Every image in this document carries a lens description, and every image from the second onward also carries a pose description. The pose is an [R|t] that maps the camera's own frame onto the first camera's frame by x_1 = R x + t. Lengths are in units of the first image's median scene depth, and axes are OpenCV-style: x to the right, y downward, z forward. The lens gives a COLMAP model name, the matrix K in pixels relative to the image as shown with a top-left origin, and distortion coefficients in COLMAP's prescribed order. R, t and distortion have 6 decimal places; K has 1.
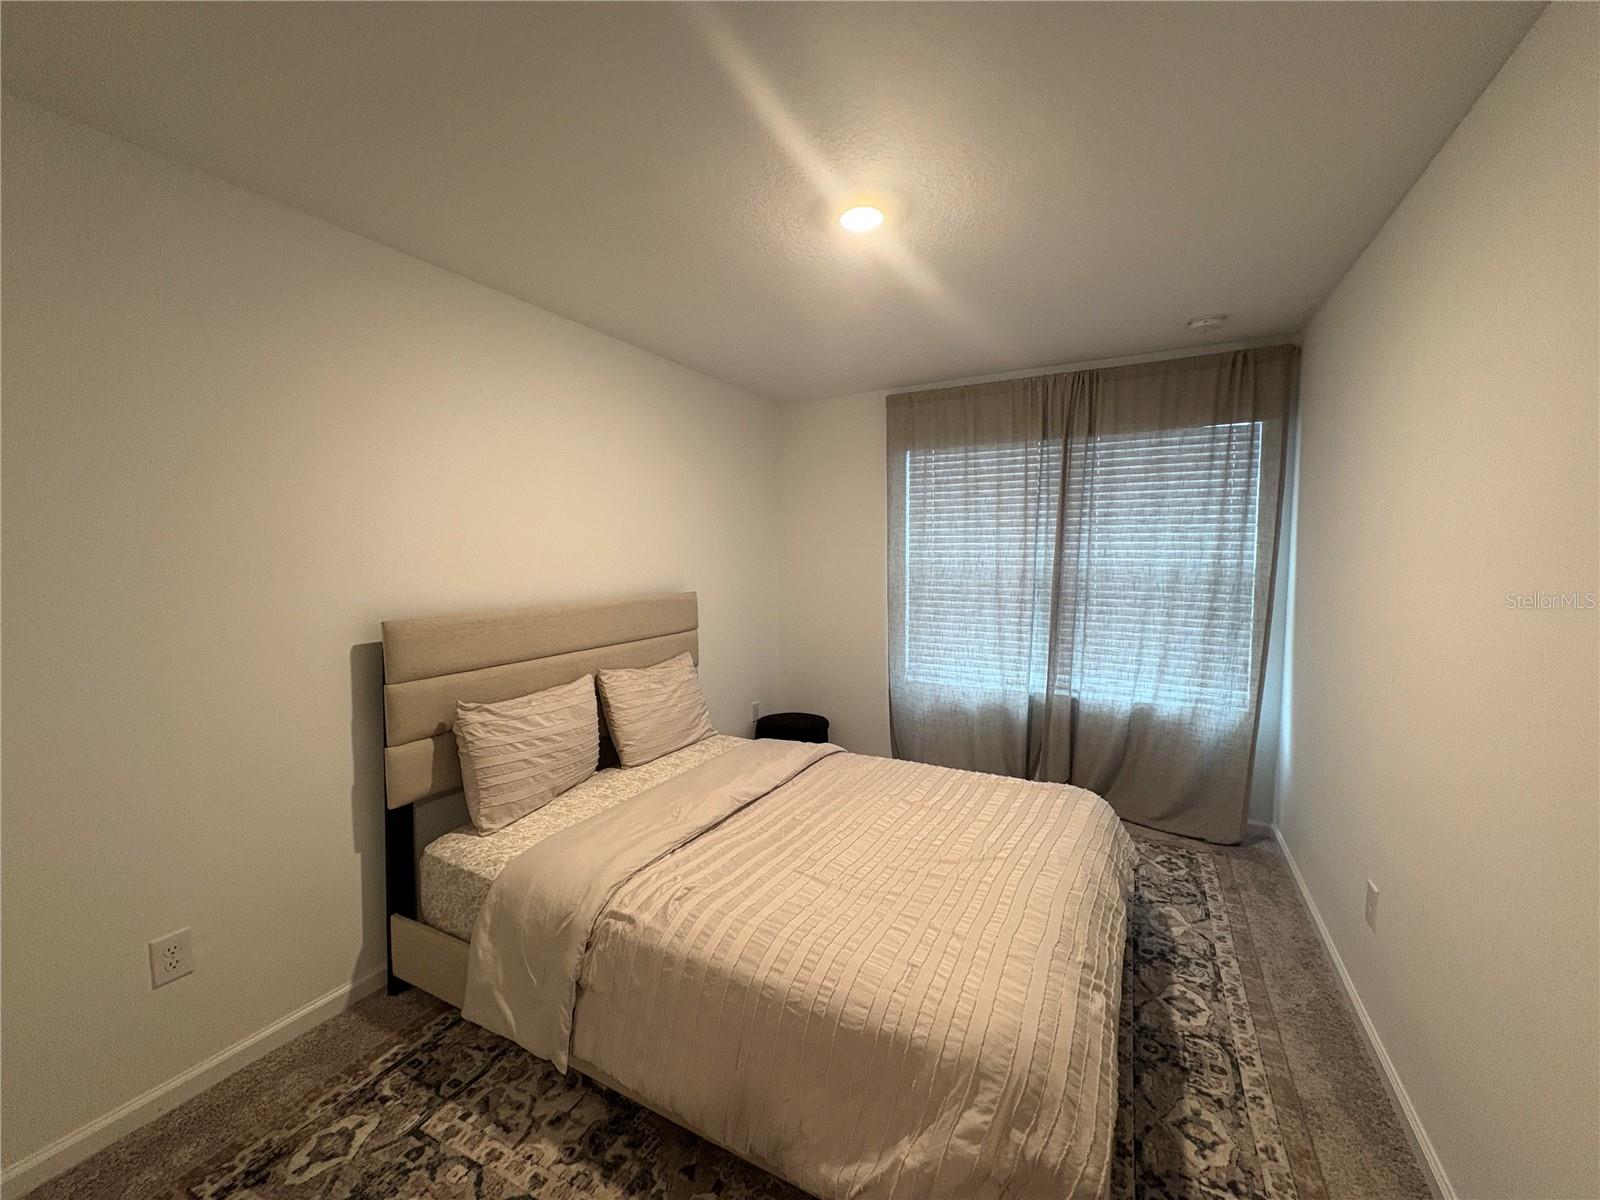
lens RADIAL K [[636.6, 0, 800.0], [0, 636.6, 600.0], [0, 0, 1]] dist [0.000869, 0.000249]
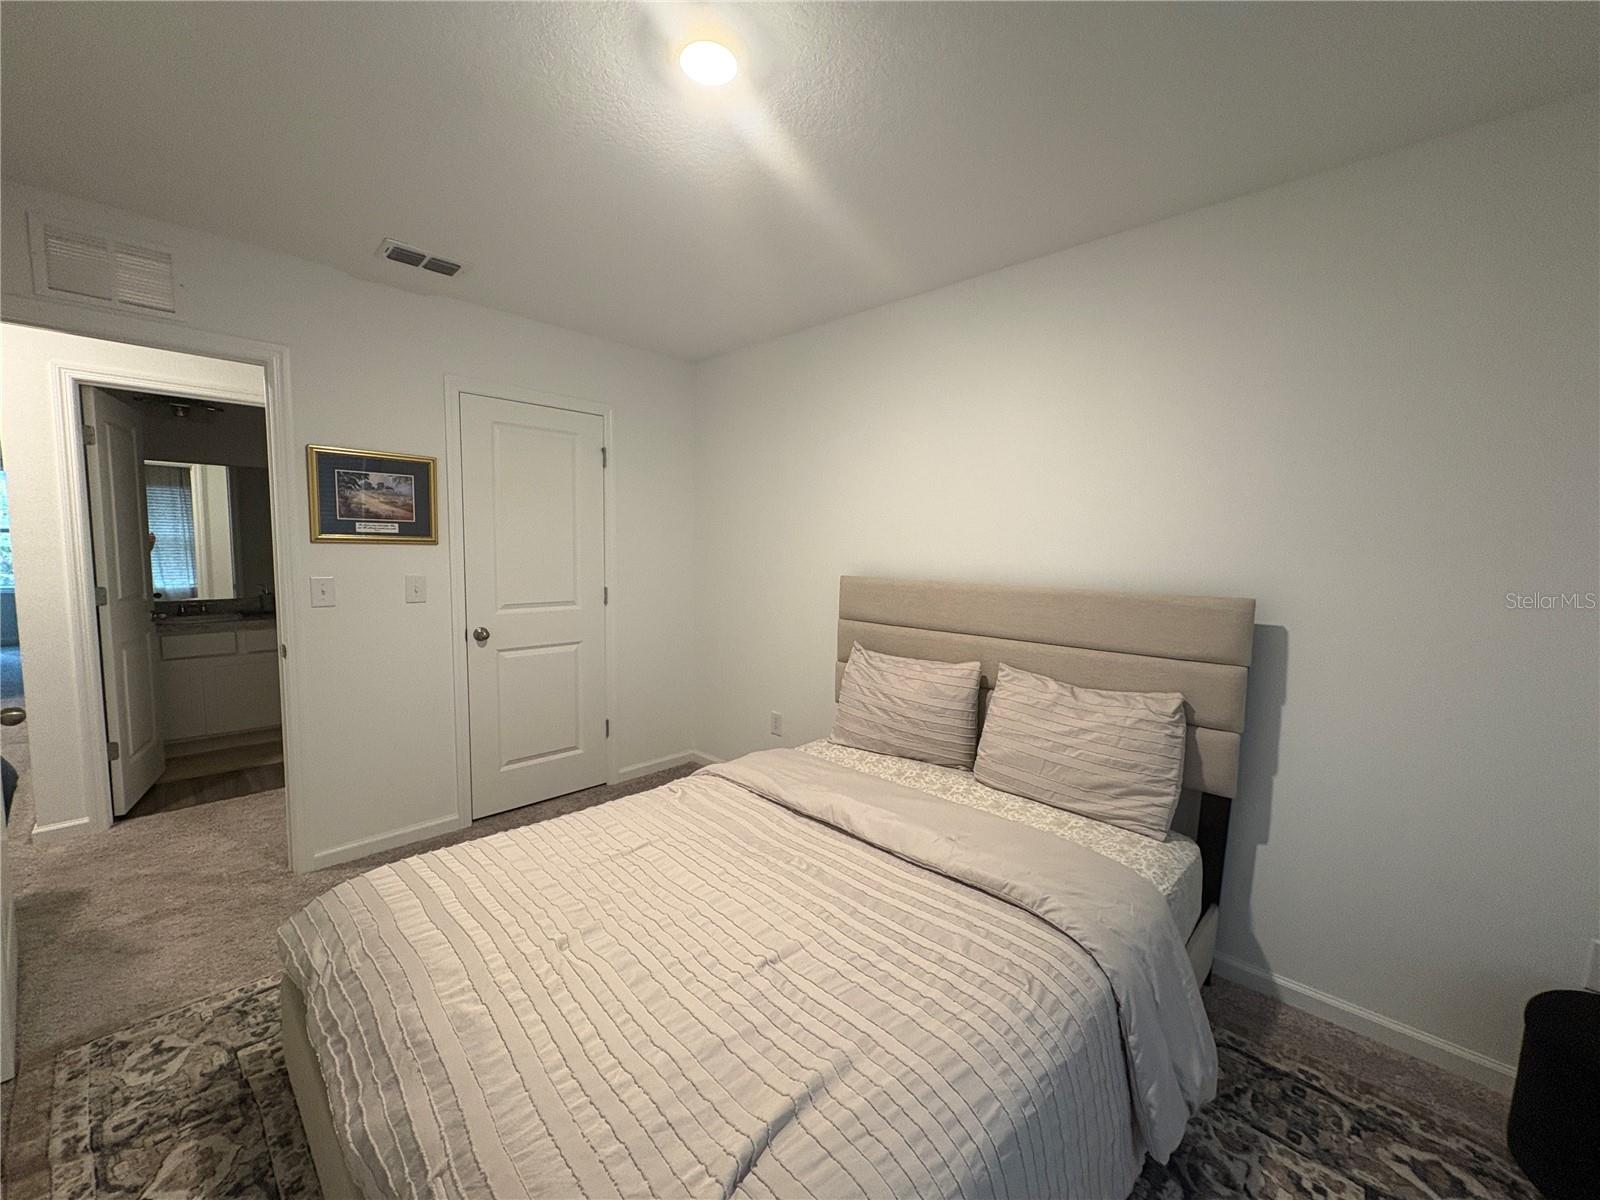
lens RADIAL K [[636.6, 0, 800.0], [0, 636.6, 600.0], [0, 0, 1]] dist [0.000869, 0.000249]
pose [[-0.274163, 0.082140, -0.958169, 0.702166], [-0.087716, 0.990057, 0.109971, -0.056923], [0.957675, 0.114197, -0.264231, 1.151439]]
